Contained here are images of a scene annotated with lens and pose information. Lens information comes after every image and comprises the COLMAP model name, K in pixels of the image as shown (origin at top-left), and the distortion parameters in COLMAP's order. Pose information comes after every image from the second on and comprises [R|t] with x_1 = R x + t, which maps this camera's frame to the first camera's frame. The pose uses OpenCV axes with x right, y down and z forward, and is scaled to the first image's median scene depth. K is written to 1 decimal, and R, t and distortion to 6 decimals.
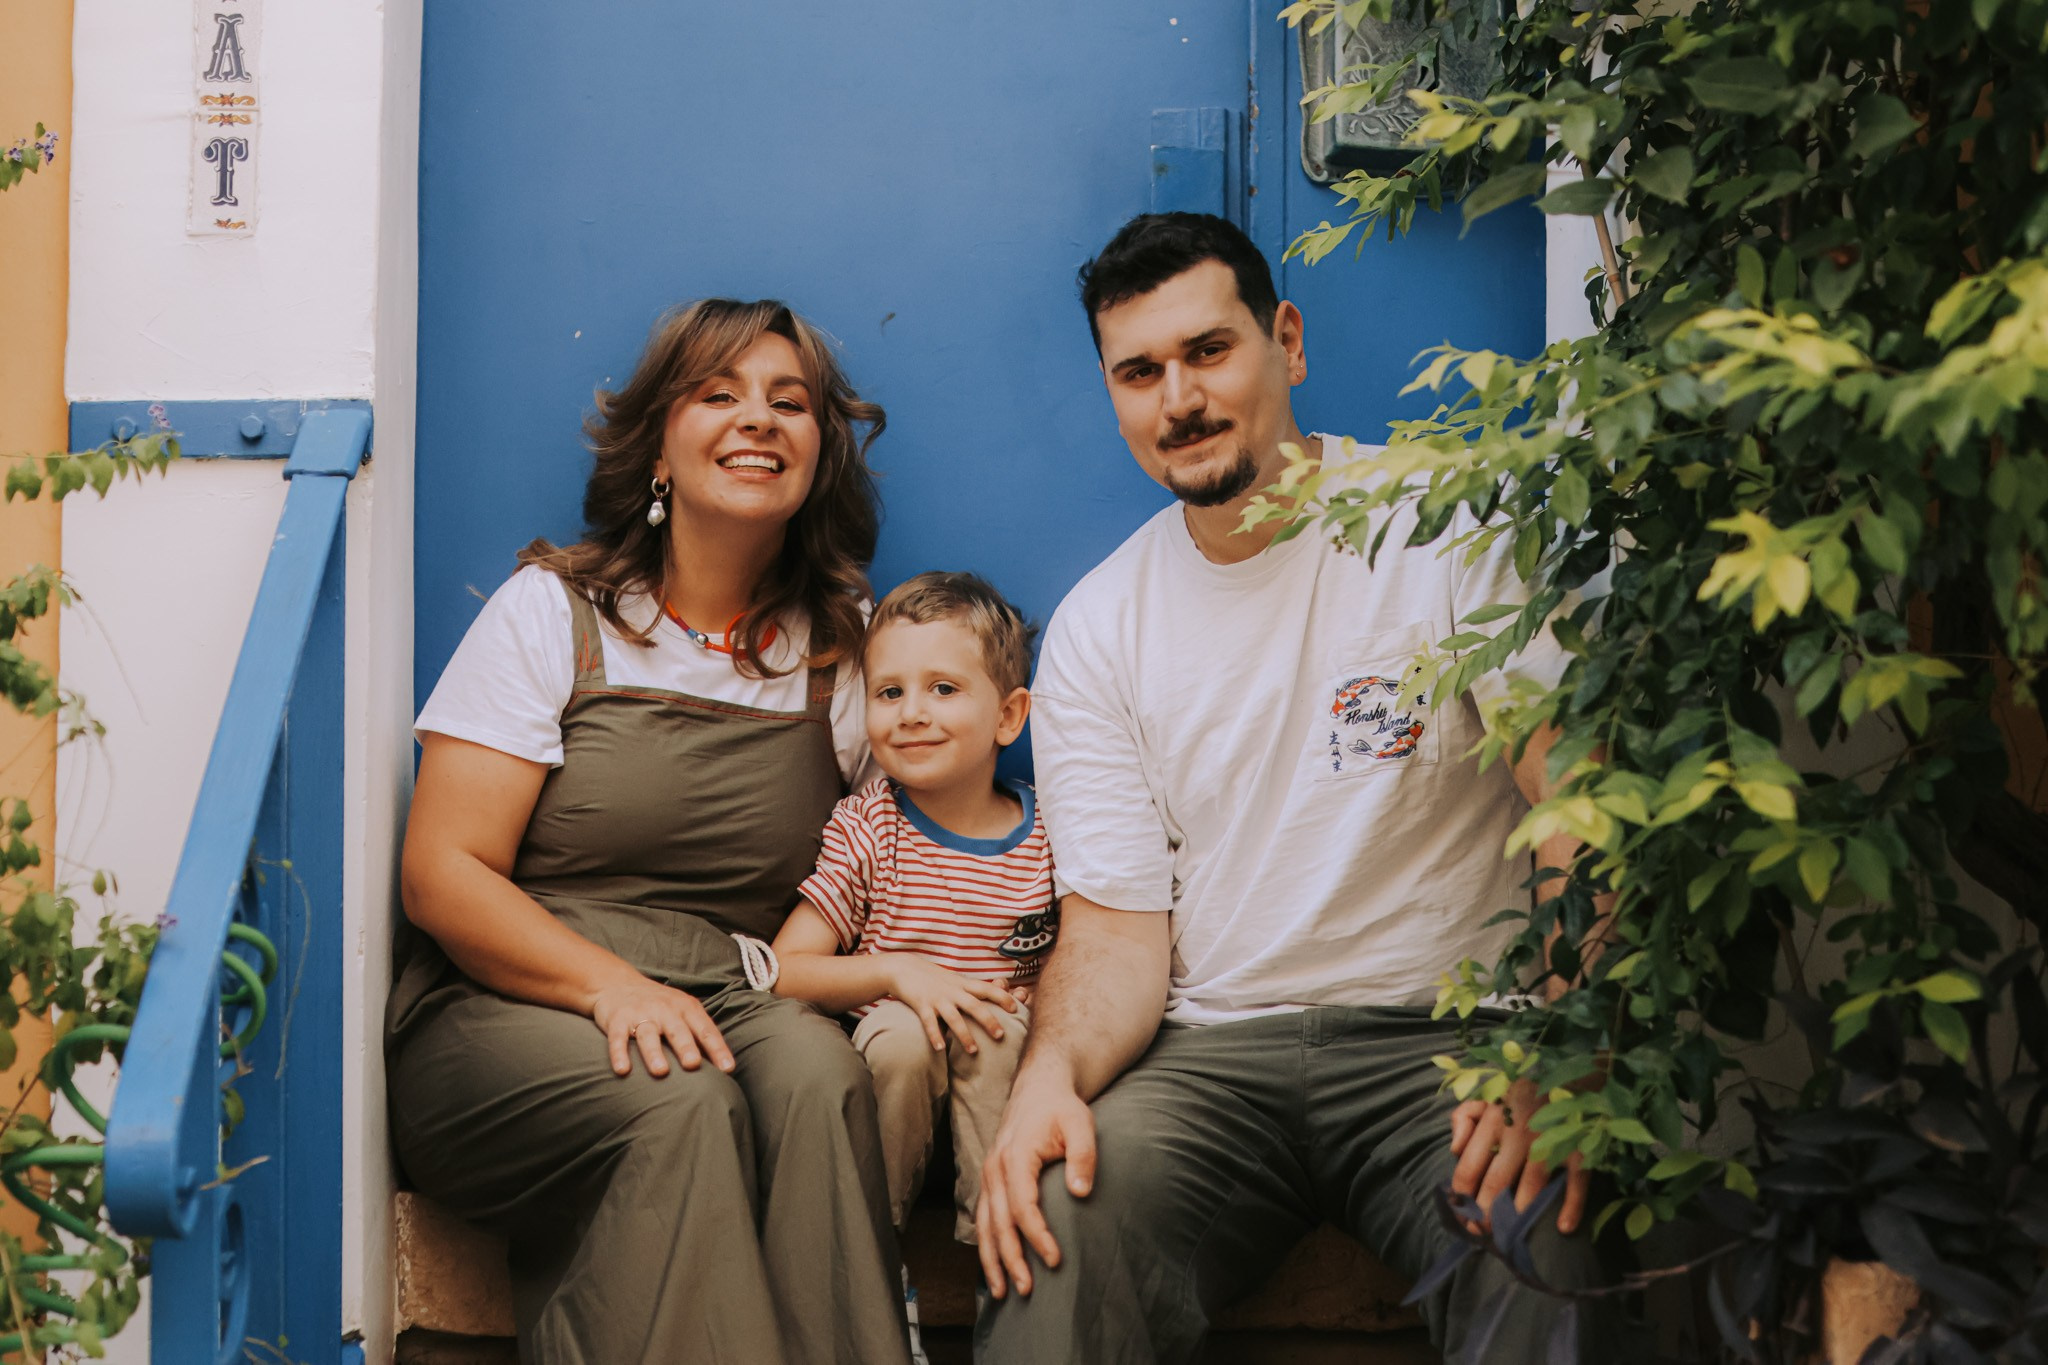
lens RADIAL K [[3171.0, 0, 1031.8], [0, 3171.0, 674.1], [0, 0, 1]] dist [-0.040093, -0.020742]
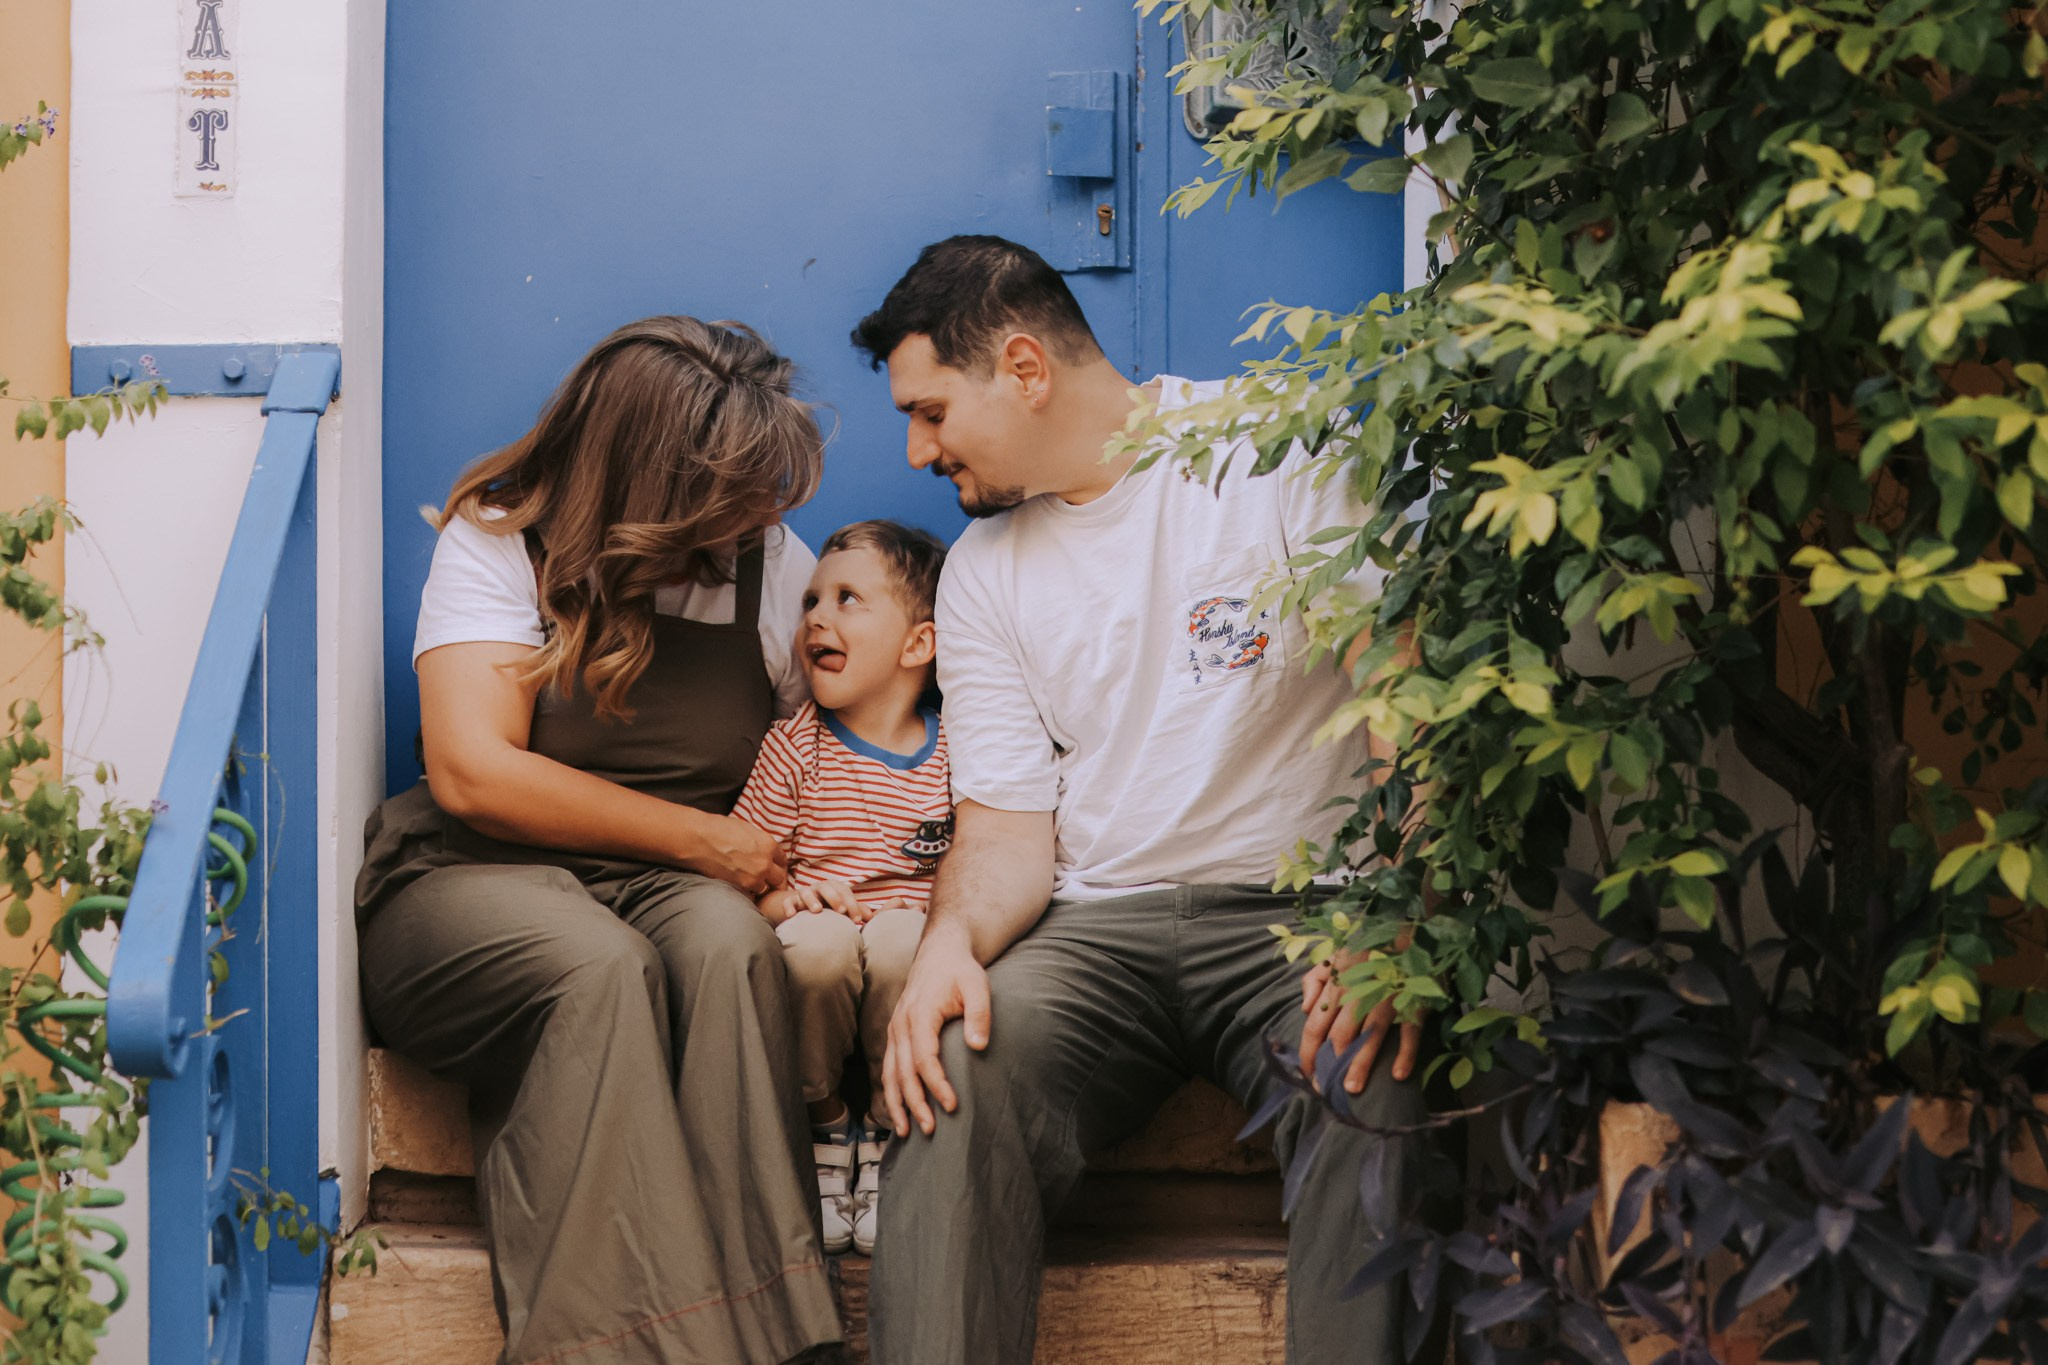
lens RADIAL K [[3206.8, 0, 1024.0], [0, 3206.8, 682.5], [0, 0, 1]] dist [-0.050944, 0.024107]
pose [[0.999967, -0.000174, -0.008078, 0.050039], [0.000474, 0.999310, 0.037139, -0.009870], [0.008066, -0.037141, 0.999277, -0.157300]]
